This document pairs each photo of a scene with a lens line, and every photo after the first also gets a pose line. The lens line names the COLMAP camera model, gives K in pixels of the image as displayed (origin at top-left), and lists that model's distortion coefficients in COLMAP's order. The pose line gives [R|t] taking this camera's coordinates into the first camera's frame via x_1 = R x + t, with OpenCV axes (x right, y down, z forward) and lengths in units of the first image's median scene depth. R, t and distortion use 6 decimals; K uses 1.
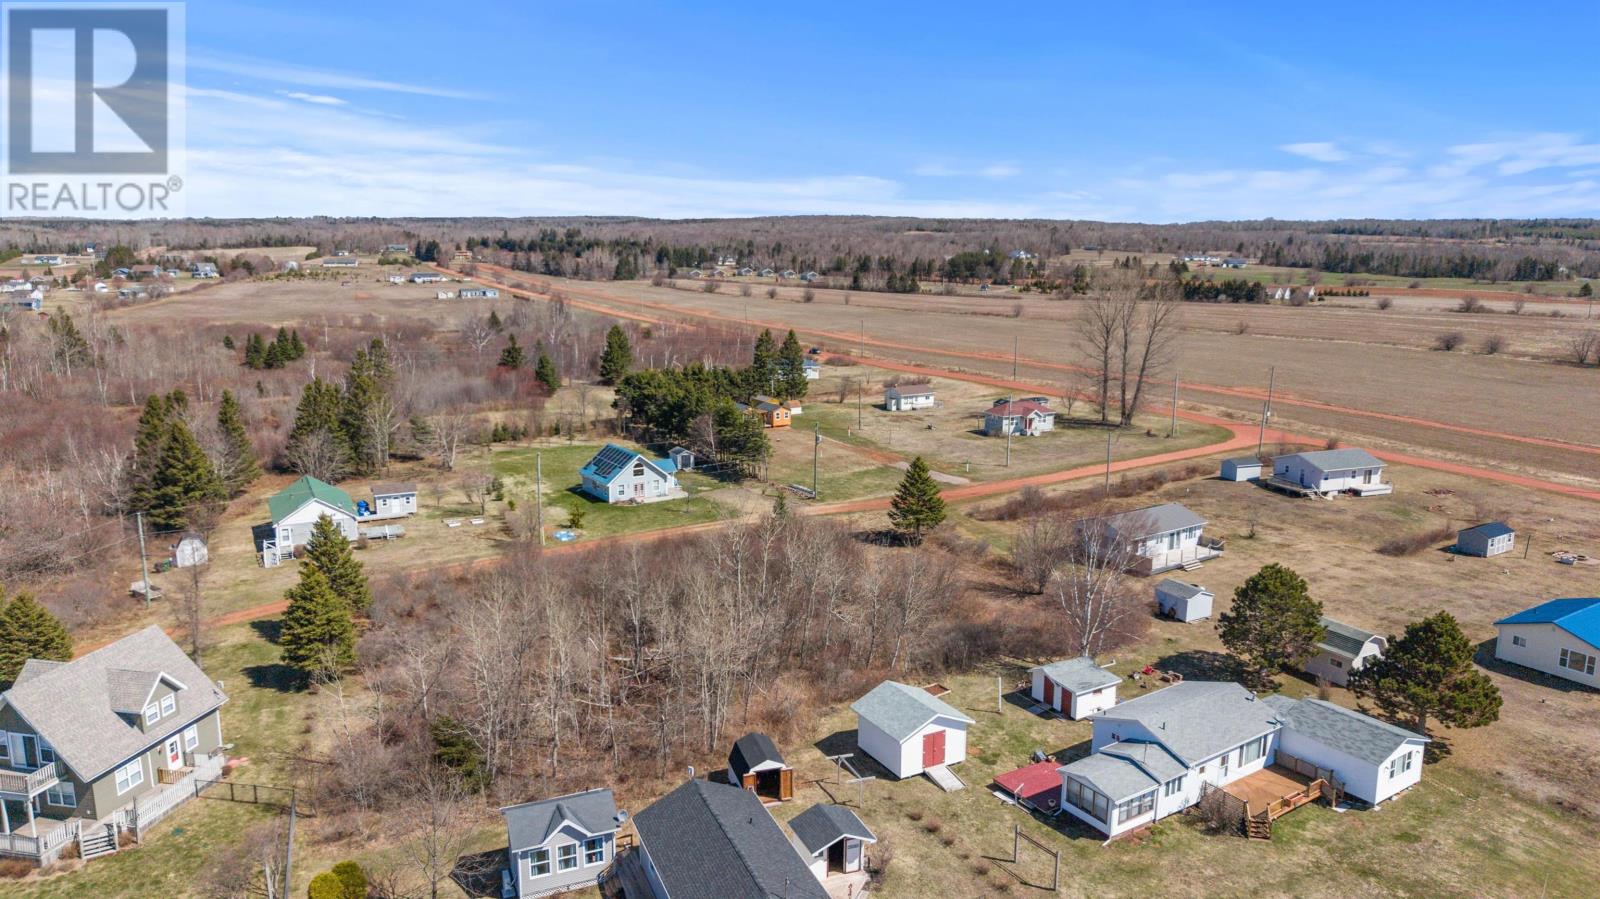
lens RADIAL K [[1060.6, 0, 800.1], [0, 1060.6, 457.4], [0, 0, 1]] dist [0.069383, -0.091432]
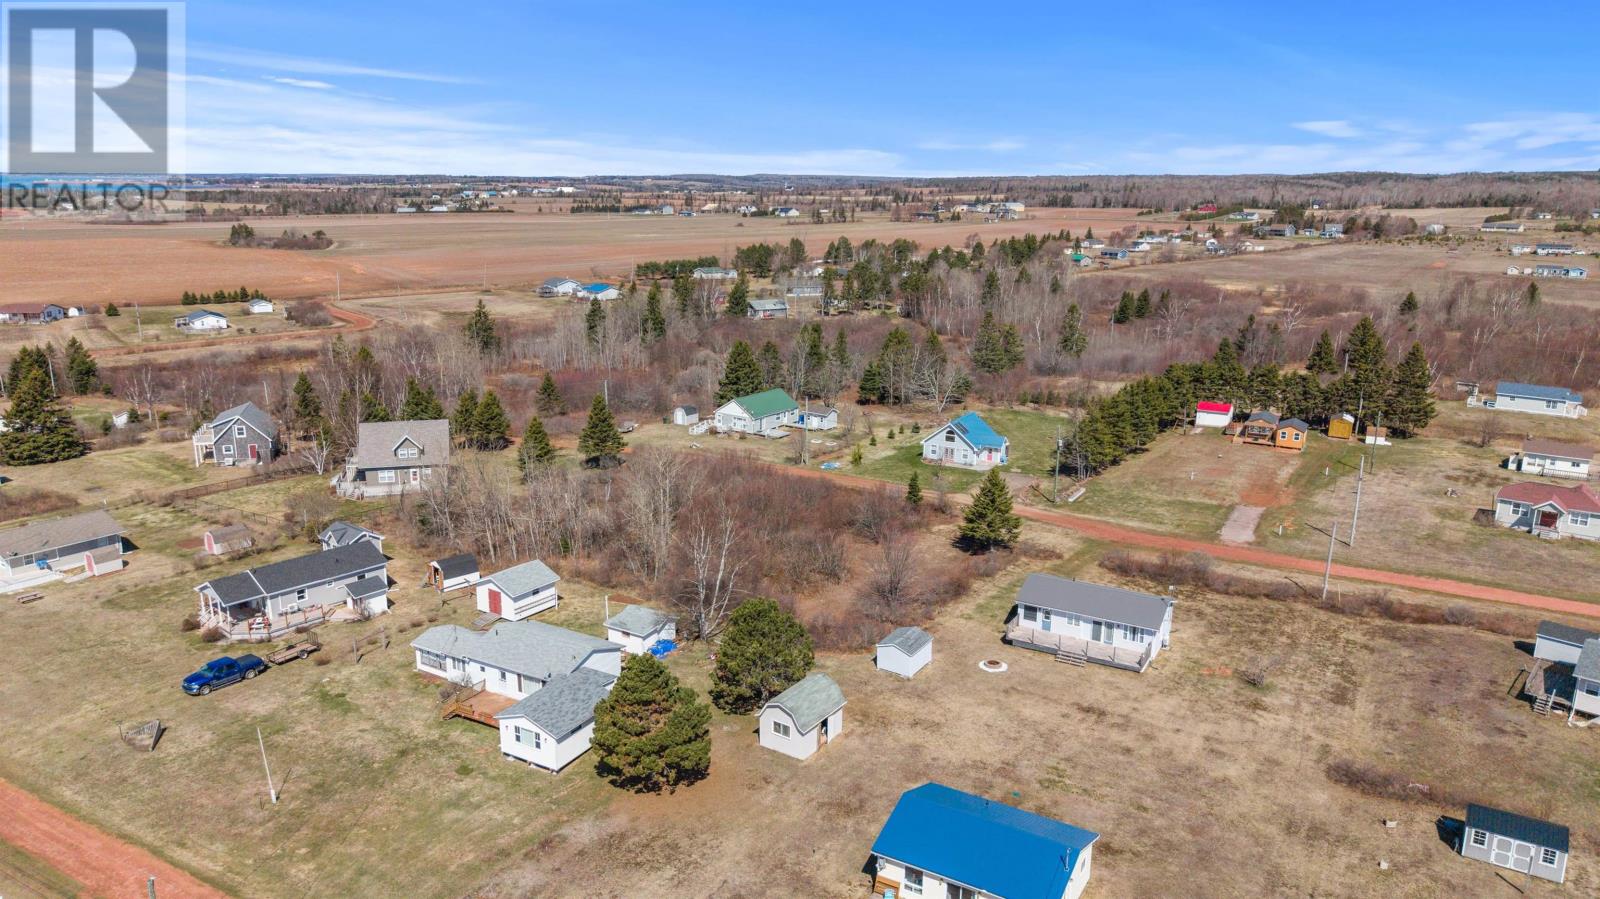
lens RADIAL K [[1060.6, 0, 800.1], [0, 1060.6, 457.4], [0, 0, 1]] dist [0.069383, -0.091432]
pose [[0.446310, 0.225495, -0.866002, 0.742410], [-0.188370, 0.969722, 0.155423, -0.109469], [0.874828, 0.093762, 0.475273, 0.312039]]
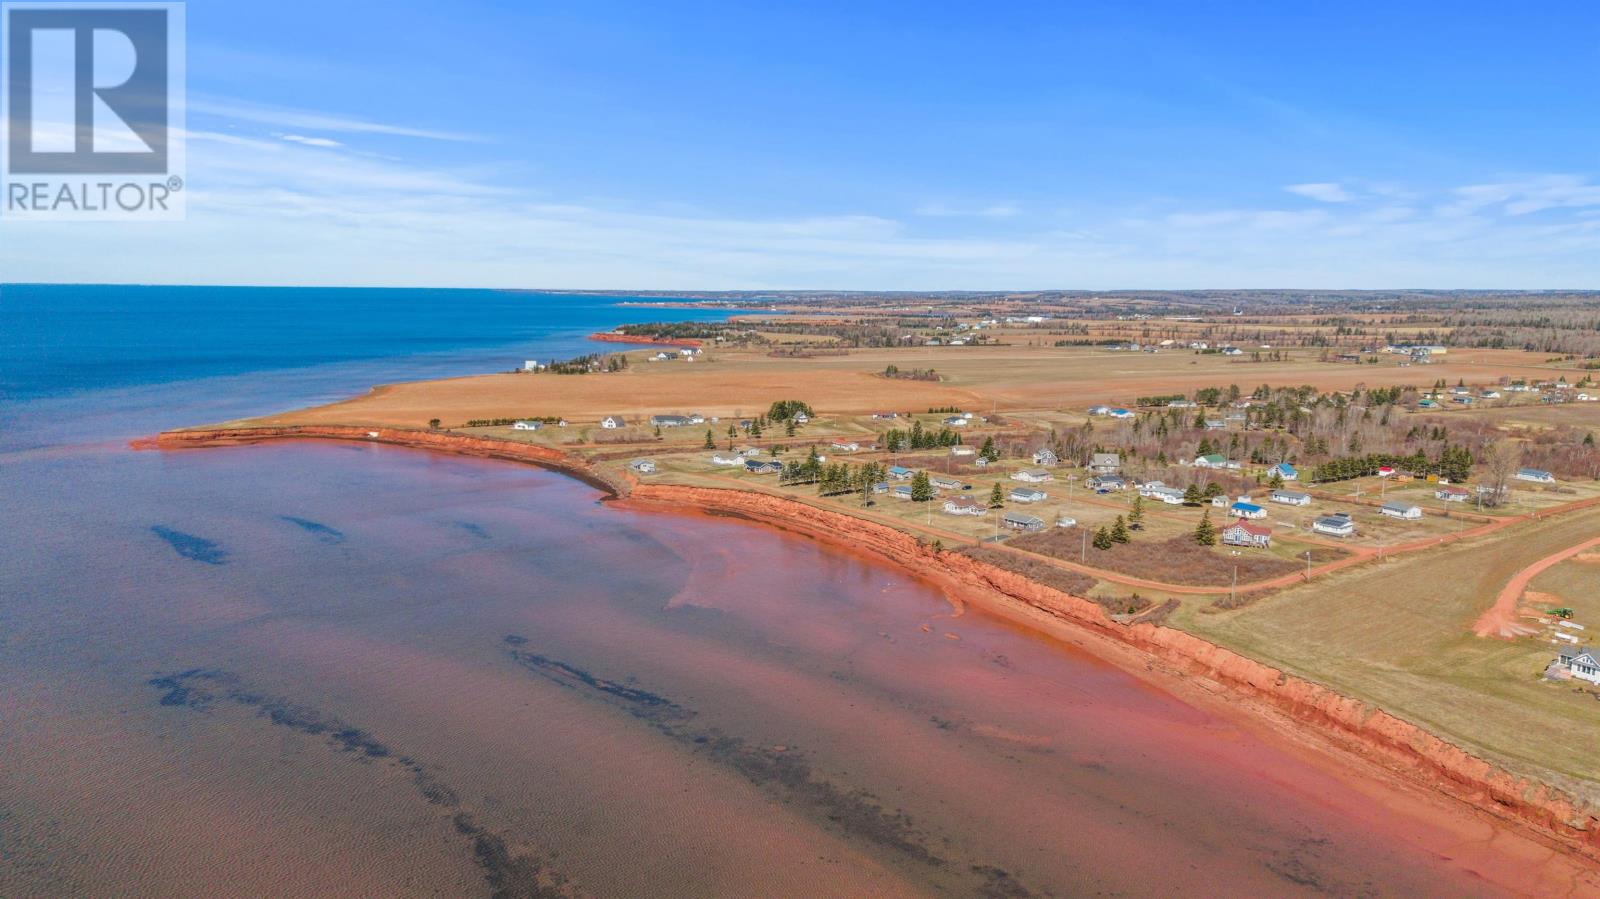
lens RADIAL K [[1060.6, 0, 800.1], [0, 1060.6, 457.4], [0, 0, 1]] dist [0.069383, -0.091432]
pose [[0.066158, 0.154338, -0.985801, 3.229470], [-0.206560, 0.968682, 0.137795, -0.189195], [0.976195, 0.194510, 0.095966, -0.912587]]
